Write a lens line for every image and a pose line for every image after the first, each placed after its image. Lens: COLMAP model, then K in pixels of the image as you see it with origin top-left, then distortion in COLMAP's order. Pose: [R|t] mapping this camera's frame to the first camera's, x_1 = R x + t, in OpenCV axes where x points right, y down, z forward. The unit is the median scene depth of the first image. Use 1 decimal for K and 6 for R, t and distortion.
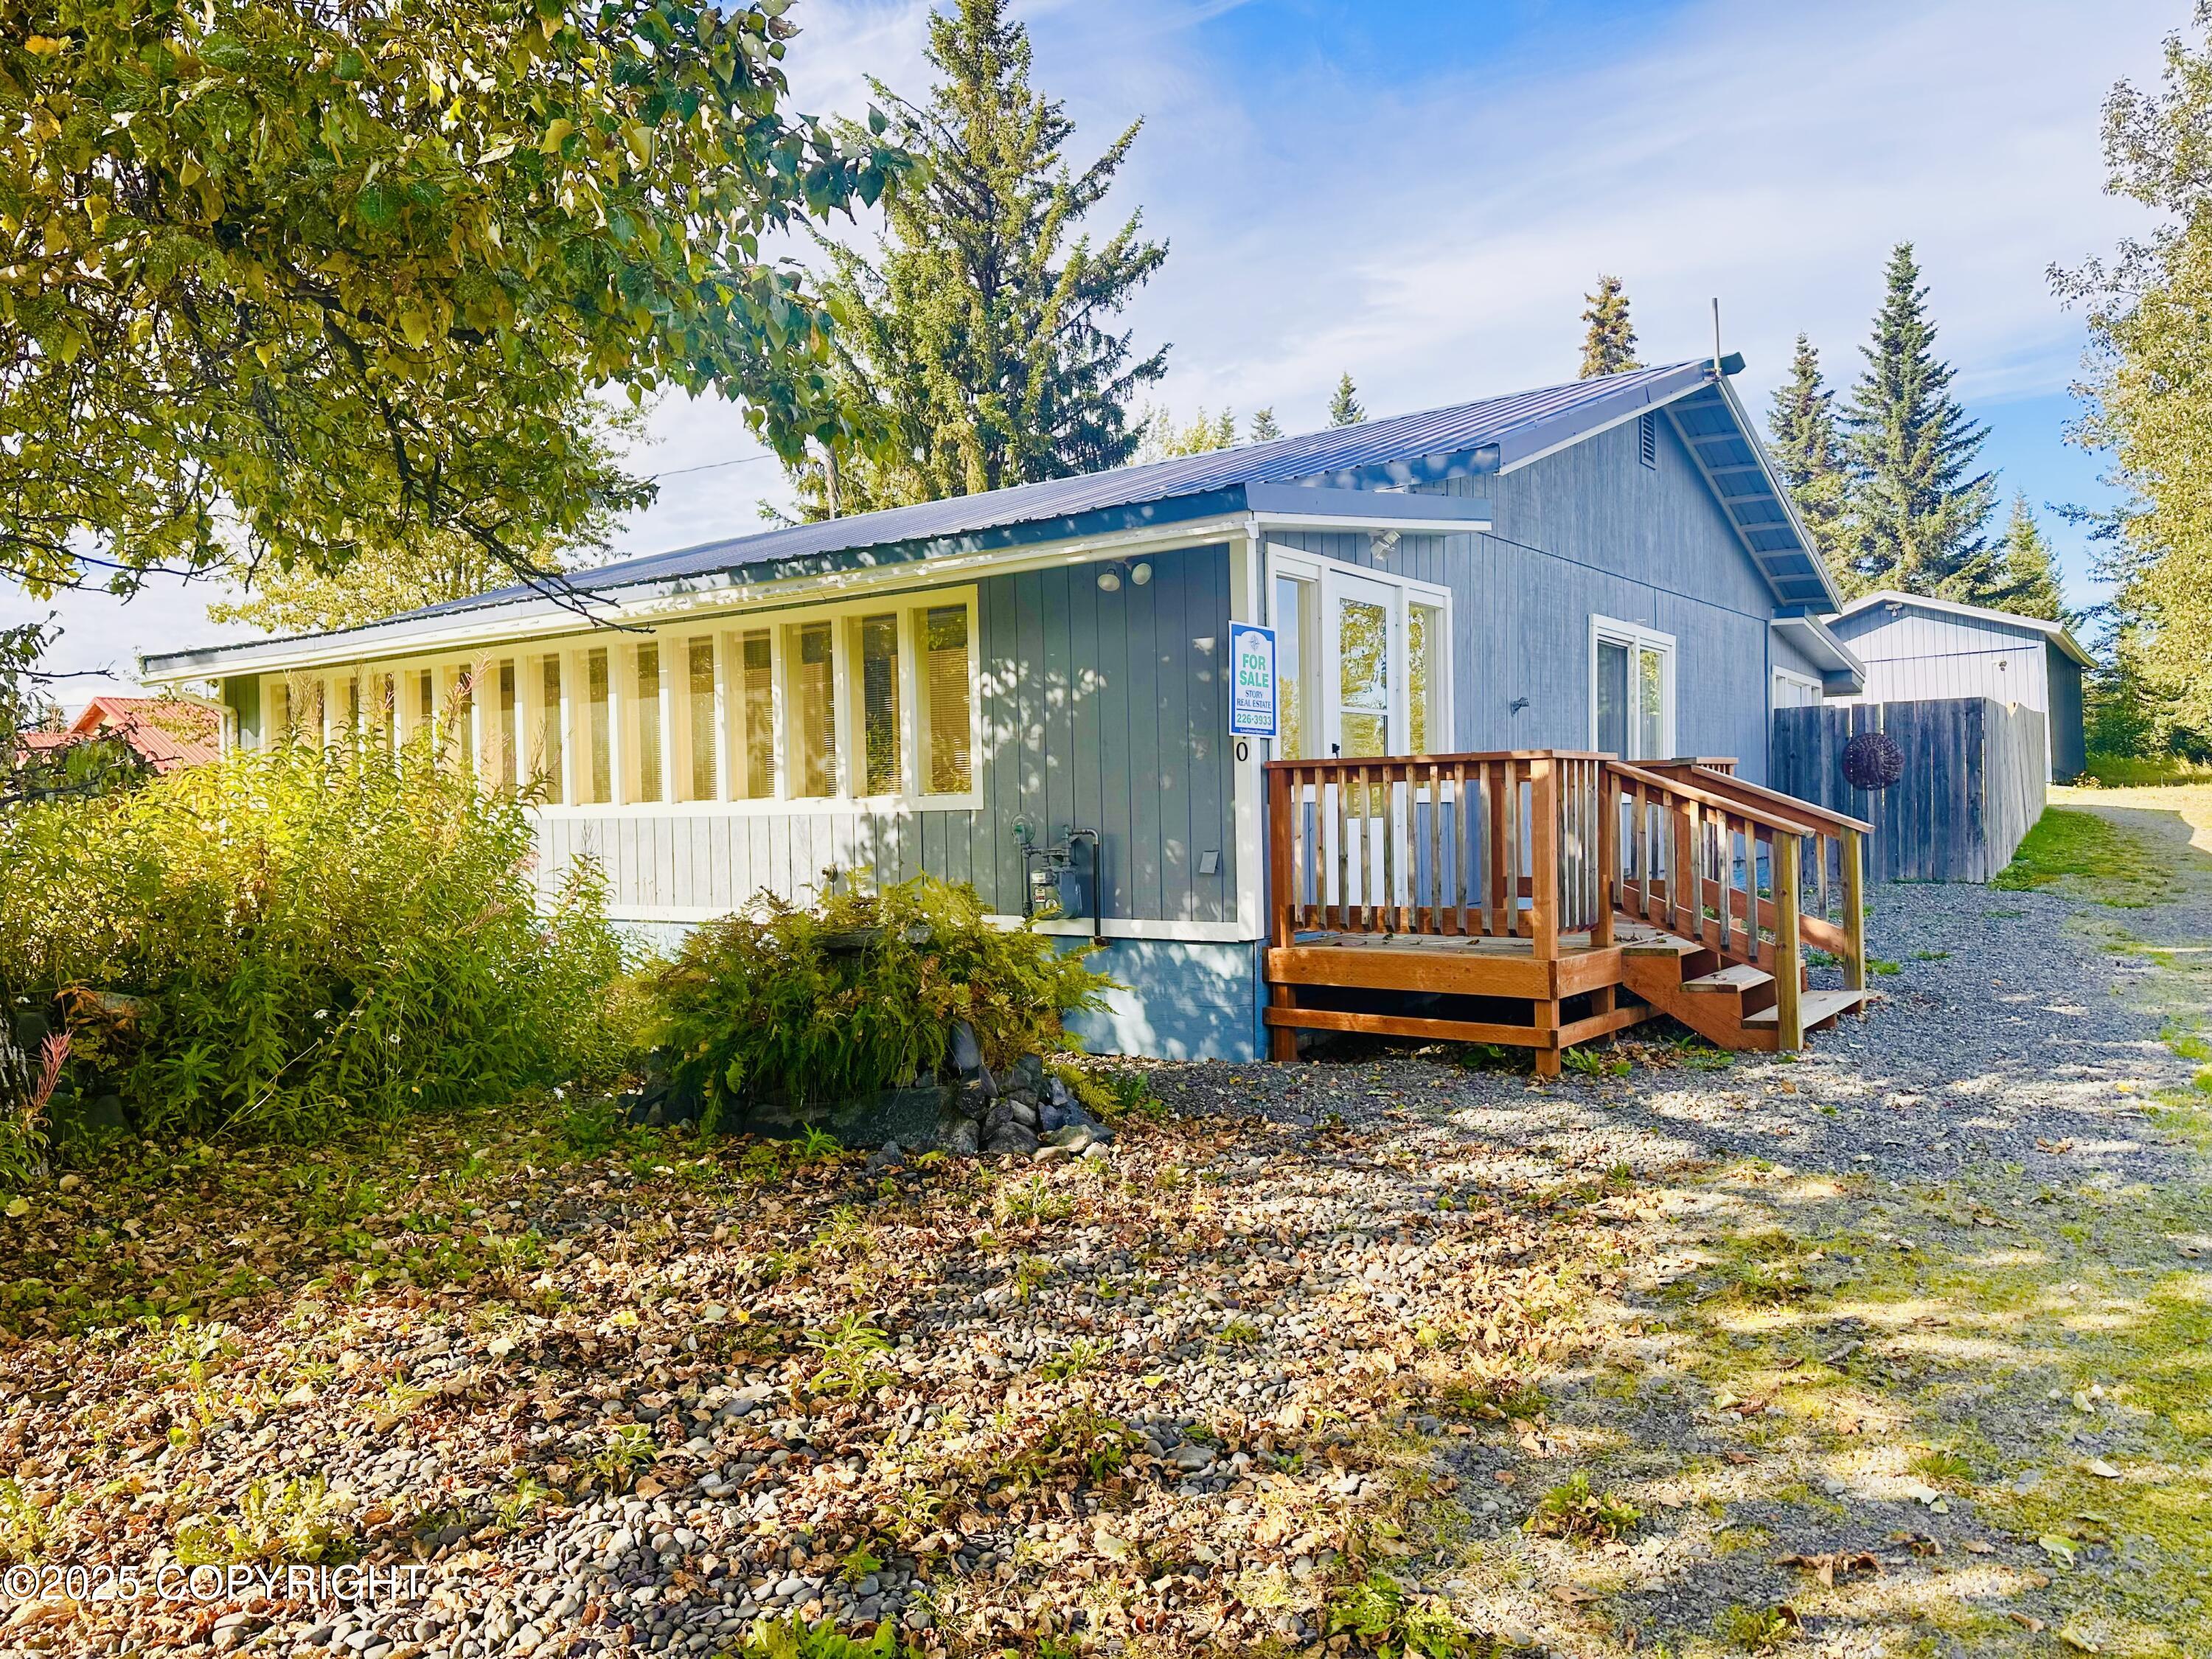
lens RADIAL K [[1541.1, 0, 1112.9], [0, 1541.1, 784.0], [0, 0, 1]] dist [0.098482, -0.138767]
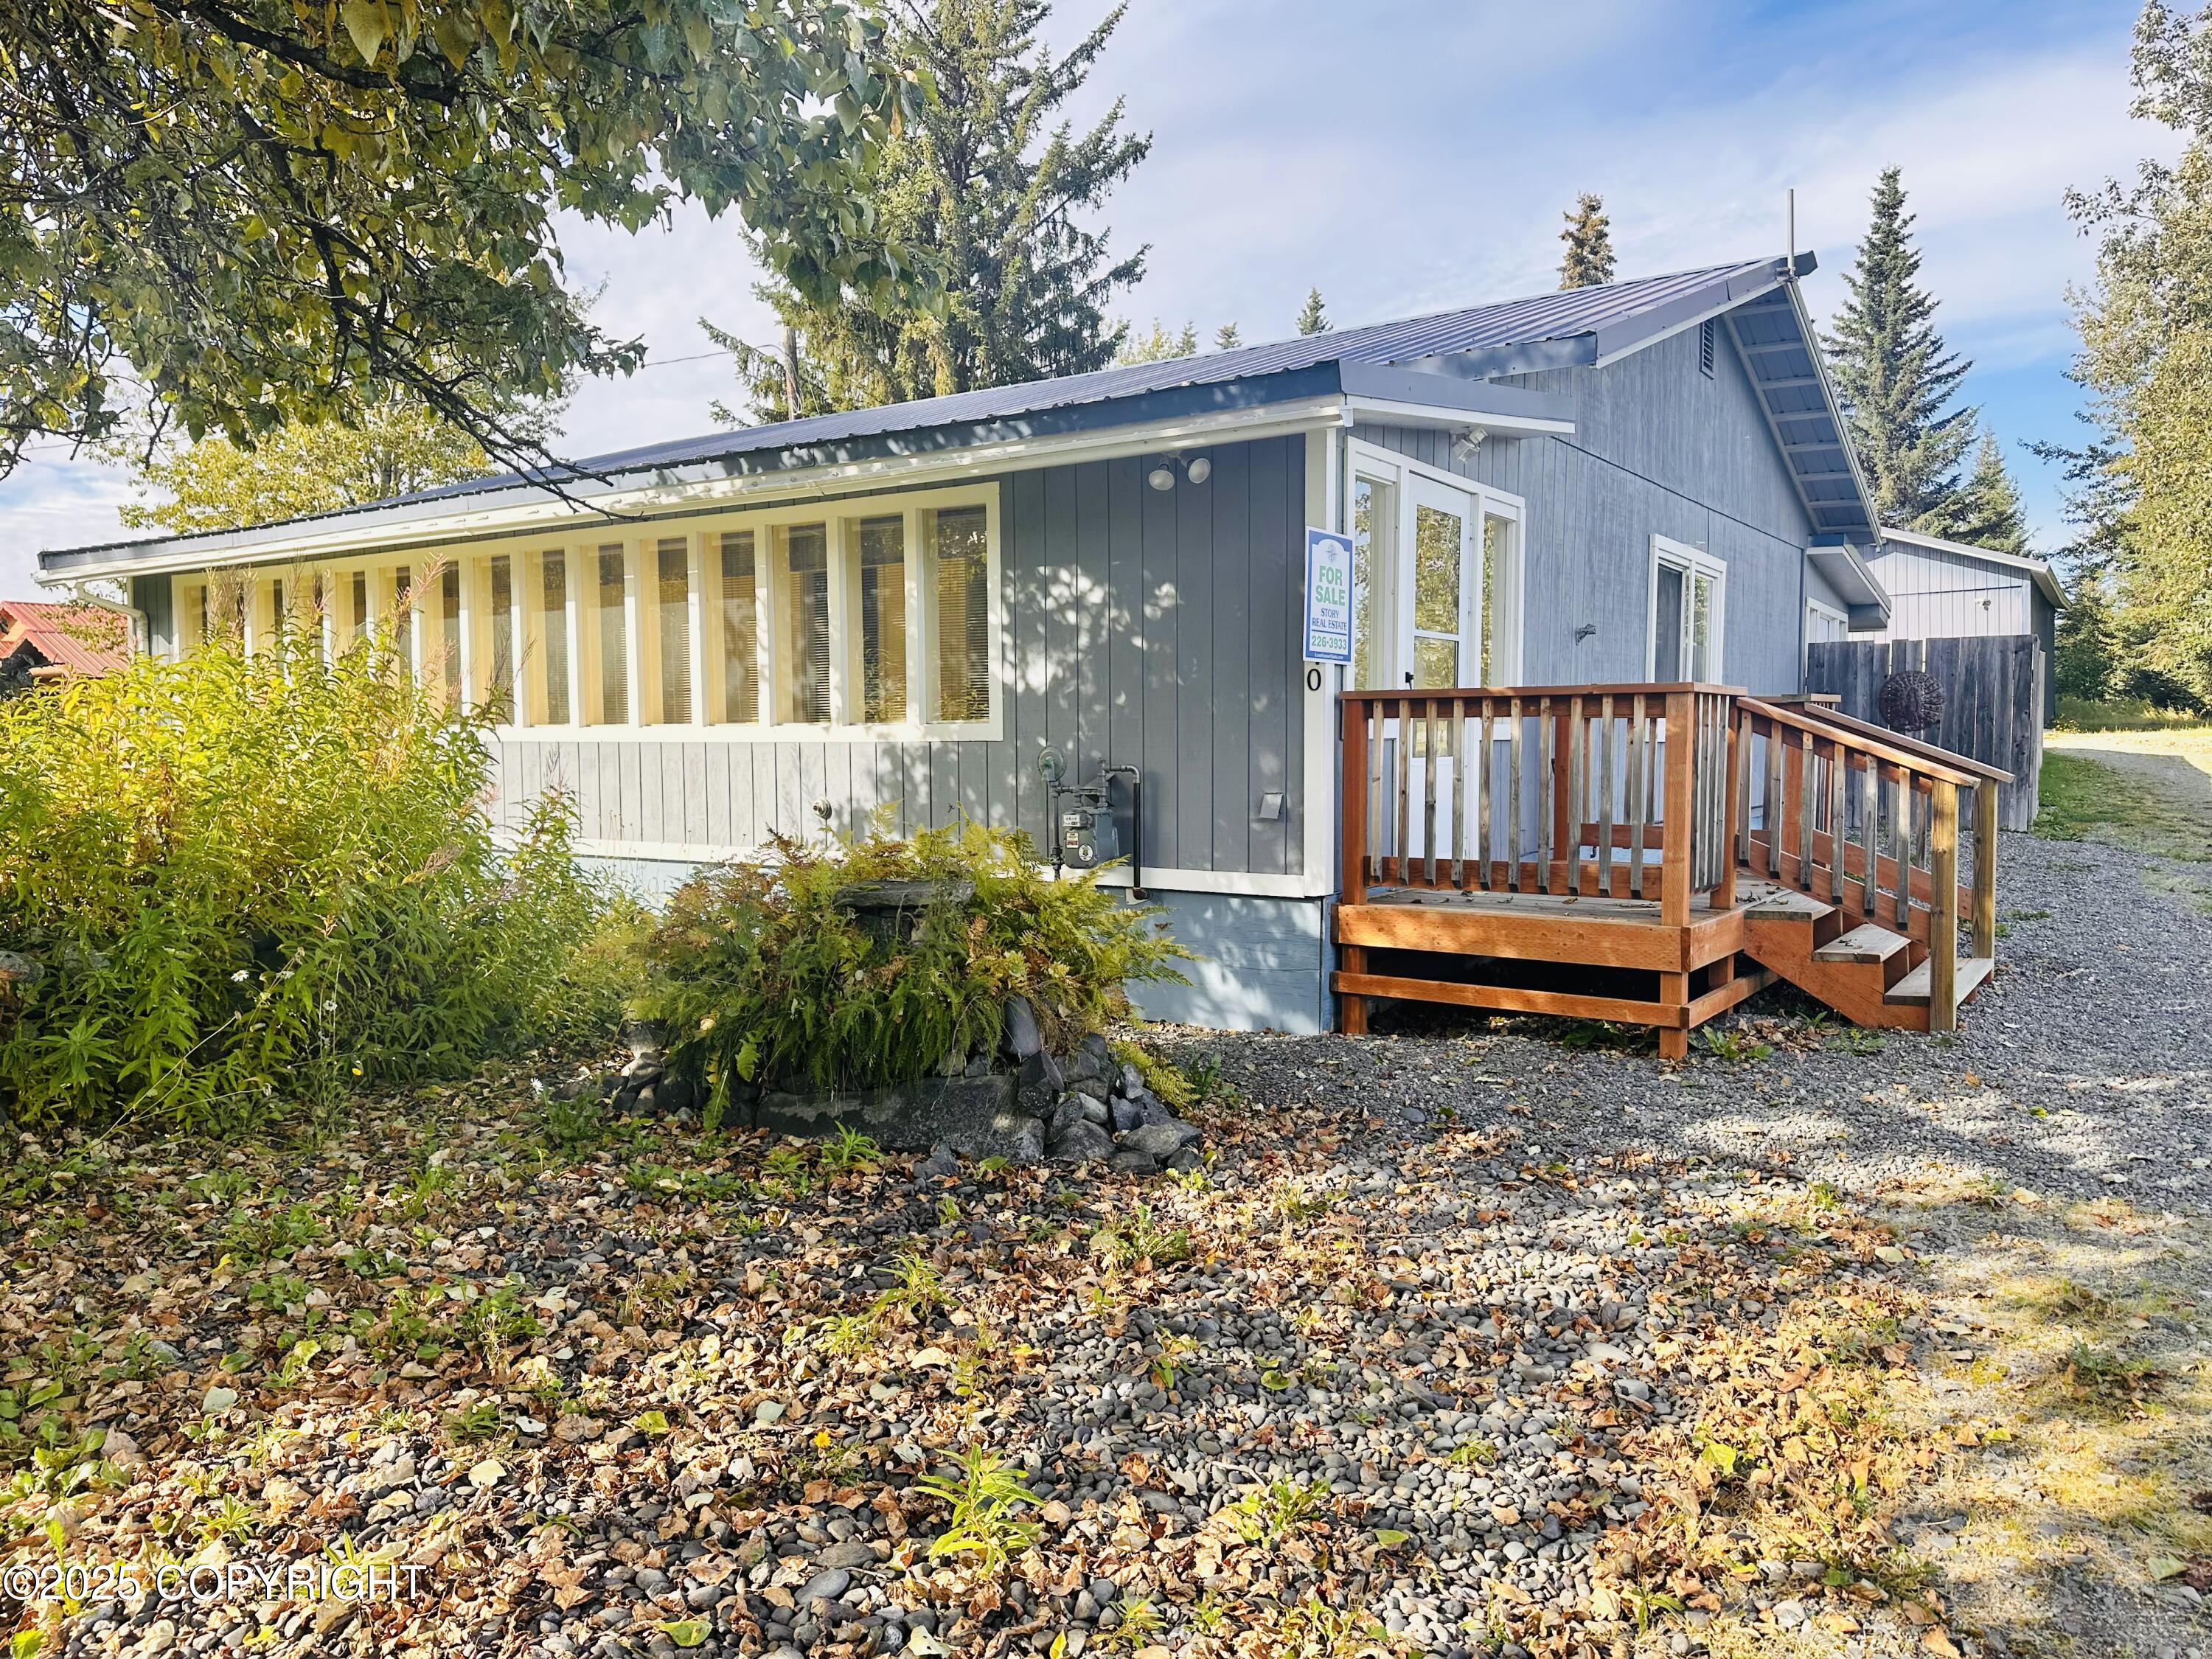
lens RADIAL K [[1555.2, 0, 1103.1], [0, 1555.2, 788.5], [0, 0, 1]] dist [0.058224, -0.074657]
pose [[0.999383, 0.015335, 0.031599, -0.061365], [-0.016893, 0.998623, 0.049671, -0.001008], [-0.030794, -0.050174, 0.998266, 0.128085]]
